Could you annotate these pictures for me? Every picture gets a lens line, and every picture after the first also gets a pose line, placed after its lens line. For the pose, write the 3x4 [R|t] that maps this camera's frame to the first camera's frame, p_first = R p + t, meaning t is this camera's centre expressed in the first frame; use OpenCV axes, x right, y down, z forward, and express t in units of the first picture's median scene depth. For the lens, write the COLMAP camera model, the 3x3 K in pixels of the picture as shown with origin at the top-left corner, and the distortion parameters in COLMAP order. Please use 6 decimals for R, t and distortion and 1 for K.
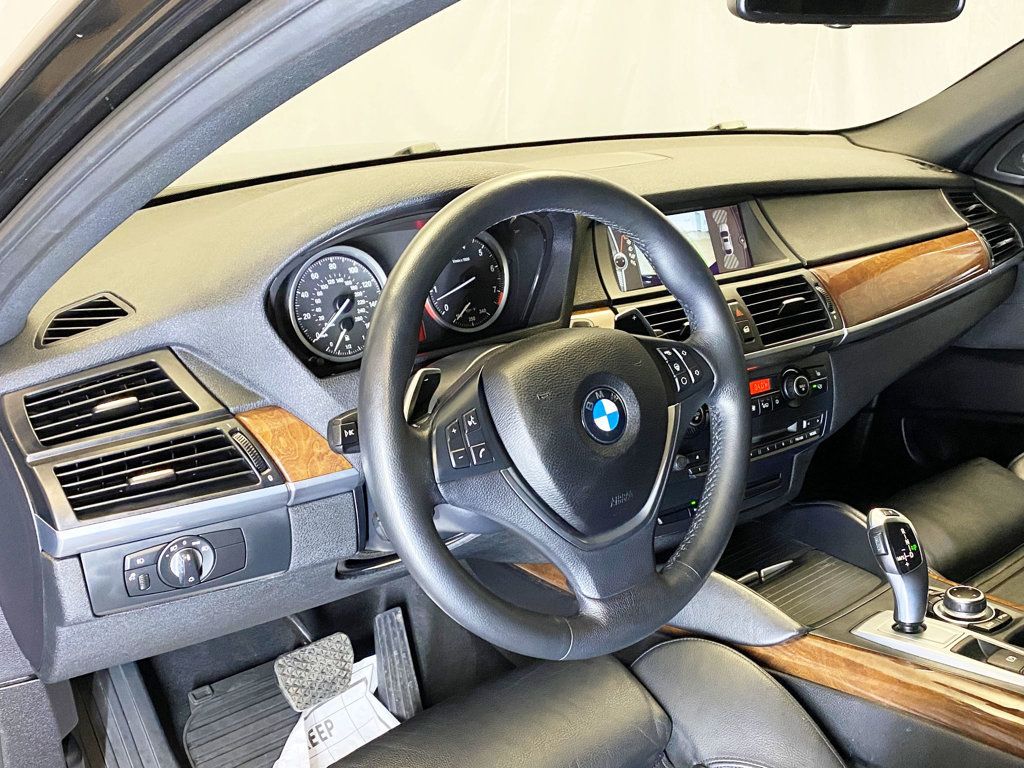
lens RADIAL K [[1050.7, 0, 507.0], [0, 1050.7, 375.9], [0, 0, 1]] dist [0.156382, -0.389892]
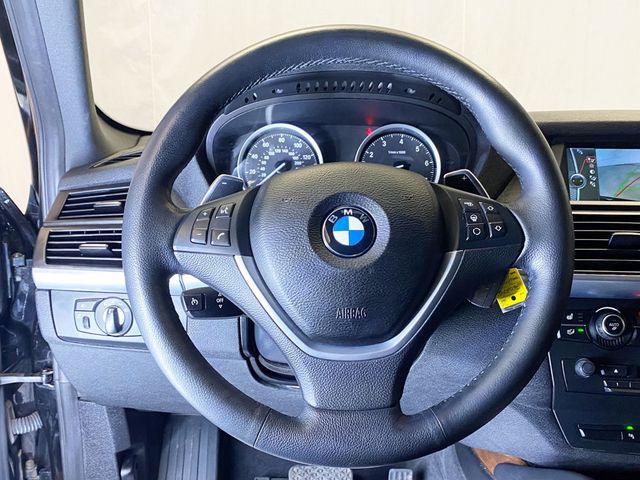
lens RADIAL K [[662.9, 0, 308.6], [0, 662.9, 232.3], [0, 0, 1]] dist [0.085982, -0.152158]
pose [[0.785840, 0.094103, -0.611228, 0.358977], [-0.212472, 0.969275, -0.123943, 0.099259], [0.580785, 0.227268, 0.781689, 0.350617]]
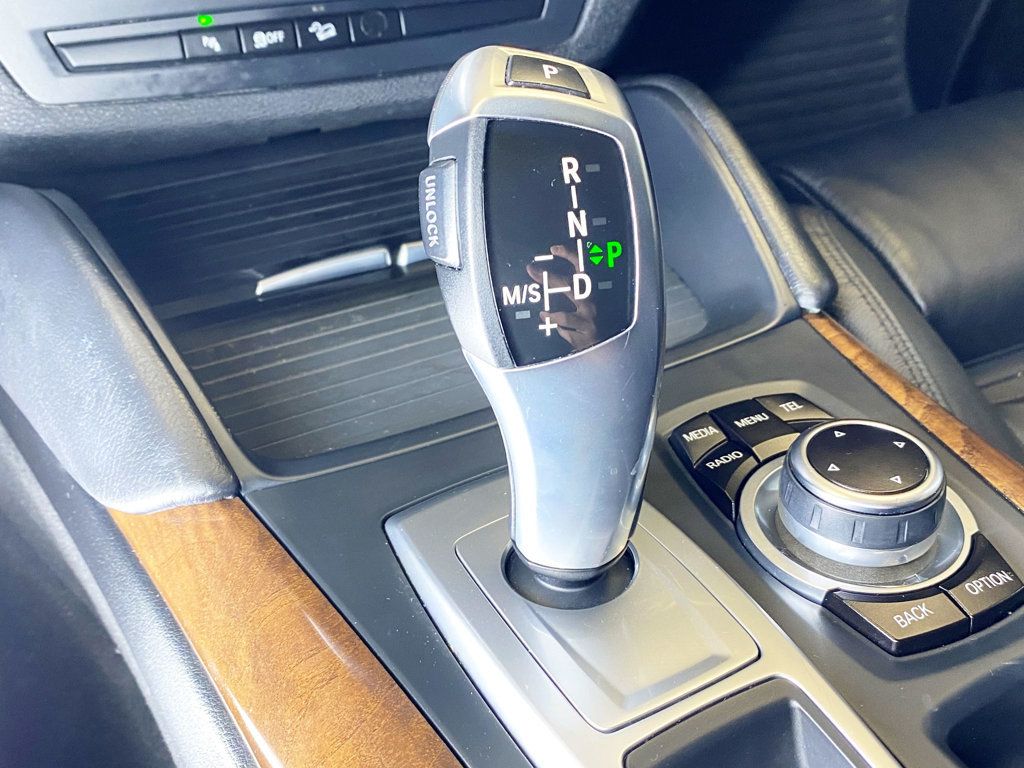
lens RADIAL K [[1087.9, 0, 512.0], [0, 1087.9, 384.0], [0, 0, 1]] dist [-0.004714, -0.015352]
pose [[0.979133, 0.162186, -0.122452, 0.388216], [-0.107865, 0.925433, 0.363233, 0.107477], [0.172233, -0.342445, 0.923616, 0.780040]]
